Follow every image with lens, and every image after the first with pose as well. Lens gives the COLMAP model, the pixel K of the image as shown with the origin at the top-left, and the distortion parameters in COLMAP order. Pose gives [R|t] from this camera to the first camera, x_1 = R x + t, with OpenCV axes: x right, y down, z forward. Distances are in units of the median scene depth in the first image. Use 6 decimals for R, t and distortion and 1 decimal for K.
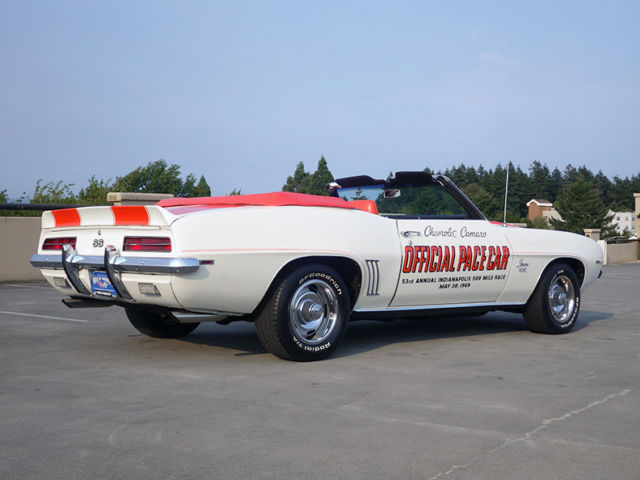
lens RADIAL K [[840.5, 0, 320.0], [0, 840.5, 240.0], [0, 0, 1]] dist [0.006645, -0.001752]
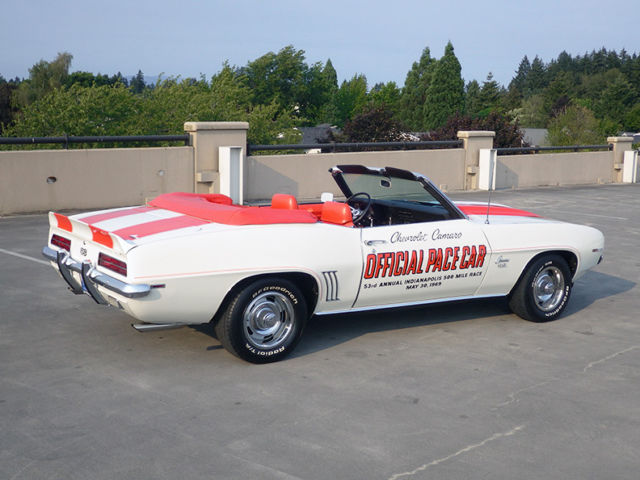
lens RADIAL K [[840.5, 0, 320.0], [0, 840.5, 240.0], [0, 0, 1]] dist [0.006645, -0.001752]
pose [[0.987542, 0.040511, -0.152051, 0.185276], [-0.018467, 0.989452, 0.143681, -0.149223], [0.156268, -0.139083, 0.977873, -0.051602]]
